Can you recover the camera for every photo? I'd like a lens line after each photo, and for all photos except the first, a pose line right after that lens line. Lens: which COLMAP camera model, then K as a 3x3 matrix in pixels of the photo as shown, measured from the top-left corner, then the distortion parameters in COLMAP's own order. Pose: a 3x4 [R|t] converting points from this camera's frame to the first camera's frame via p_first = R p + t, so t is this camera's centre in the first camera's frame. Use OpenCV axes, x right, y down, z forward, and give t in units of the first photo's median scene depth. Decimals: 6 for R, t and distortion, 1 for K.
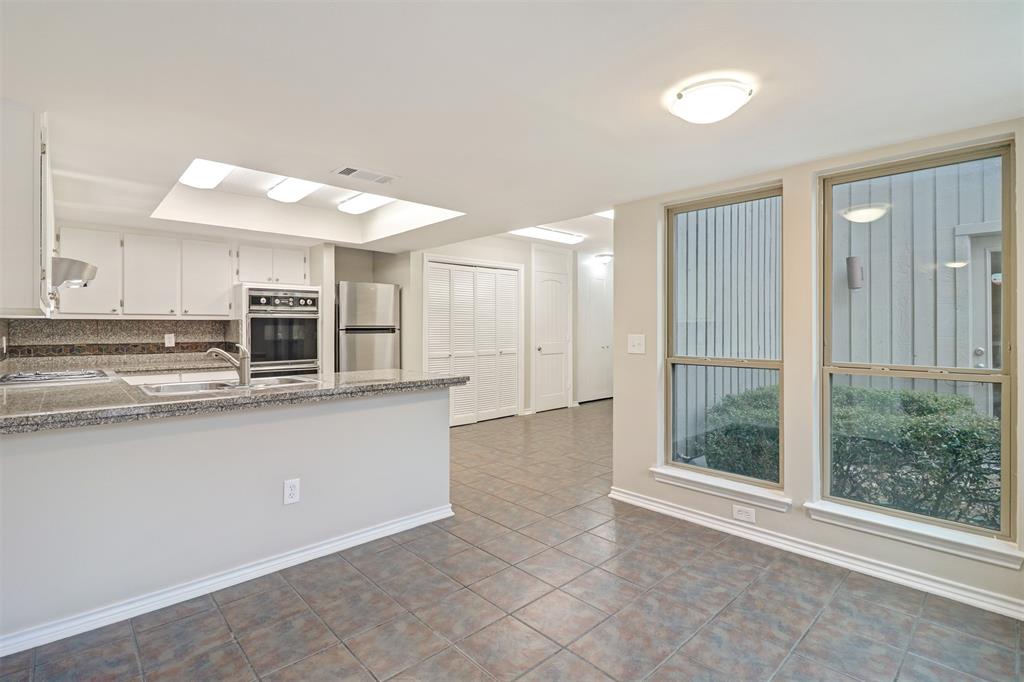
lens RADIAL K [[494.4, 0, 490.1], [0, 494.4, 325.5], [0, 0, 1]] dist [-0.044875, -0.000220]
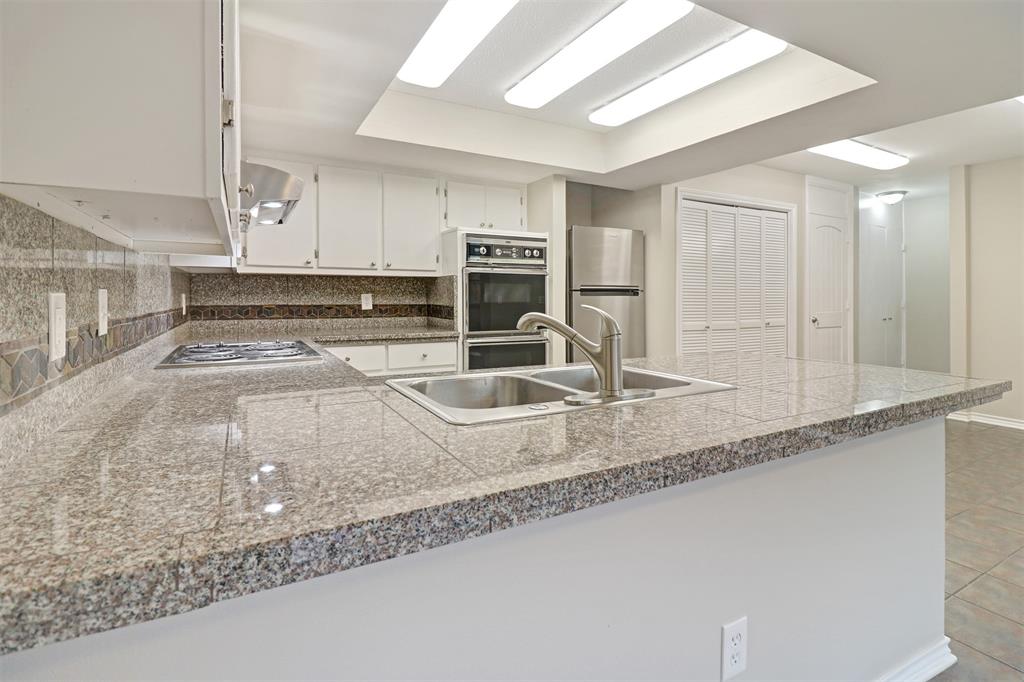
lens RADIAL K [[487.5, 0, 489.8], [0, 487.5, 301.0], [0, 0, 1]] dist [-0.016832, -0.000475]
pose [[0.966267, 0.010688, -0.257320, -0.254514], [-0.006499, 0.999832, 0.017124, 0.014079], [0.257460, -0.014874, 0.966175, 0.269752]]
